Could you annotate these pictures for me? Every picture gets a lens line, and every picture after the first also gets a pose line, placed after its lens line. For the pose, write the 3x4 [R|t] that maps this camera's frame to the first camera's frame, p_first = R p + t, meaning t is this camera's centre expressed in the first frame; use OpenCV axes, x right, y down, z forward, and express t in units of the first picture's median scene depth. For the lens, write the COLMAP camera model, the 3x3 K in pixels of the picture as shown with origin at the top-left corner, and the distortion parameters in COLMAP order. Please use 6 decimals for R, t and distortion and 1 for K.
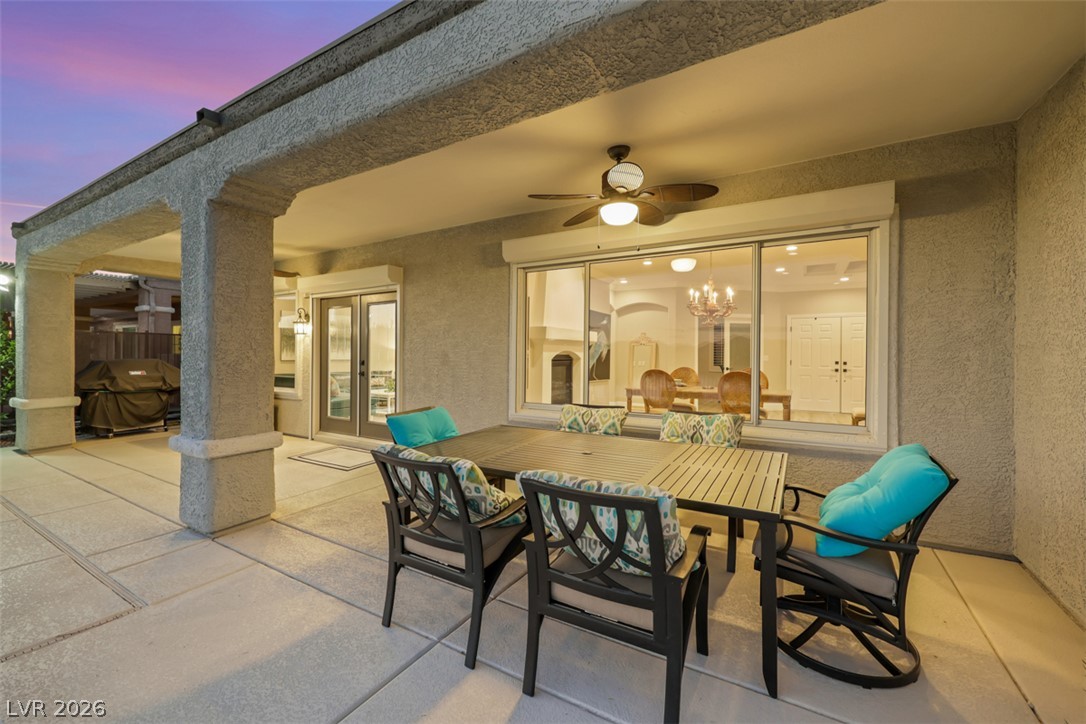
lens RADIAL K [[439.1, 0, 544.0], [0, 439.1, 355.4], [0, 0, 1]] dist [0.000094, 0.000008]
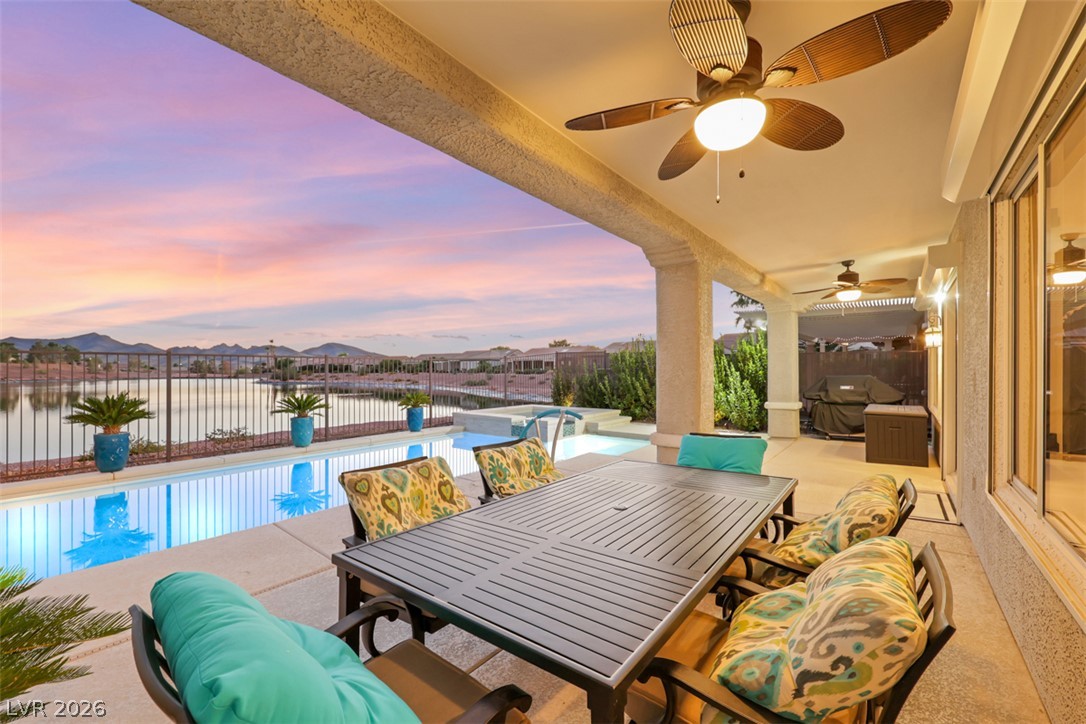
lens RADIAL K [[447.8, 0, 552.0], [0, 447.8, 367.7], [0, 0, 1]] dist [-0.000190, 0.000370]
pose [[-0.122933, -0.005695, -0.992399, 0.431542], [-0.000027, 0.999984, -0.005735, -0.007413], [0.992415, -0.000678, -0.122931, 0.481000]]
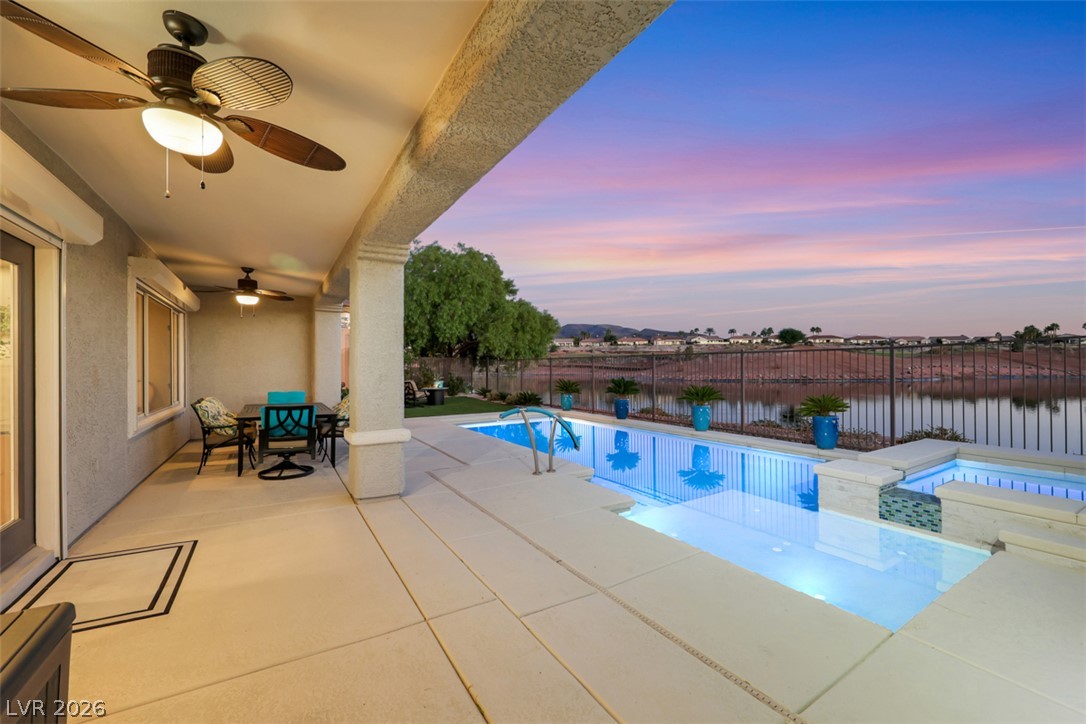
lens RADIAL K [[436.6, 0, 545.6], [0, 436.6, 365.7], [0, 0, 1]] dist [0.000114, 0.000070]
pose [[-0.885997, 0.001993, 0.463687, -0.957510], [0.003061, 0.999994, 0.001551, -0.009063], [-0.463681, 0.002793, -0.885998, 1.086472]]
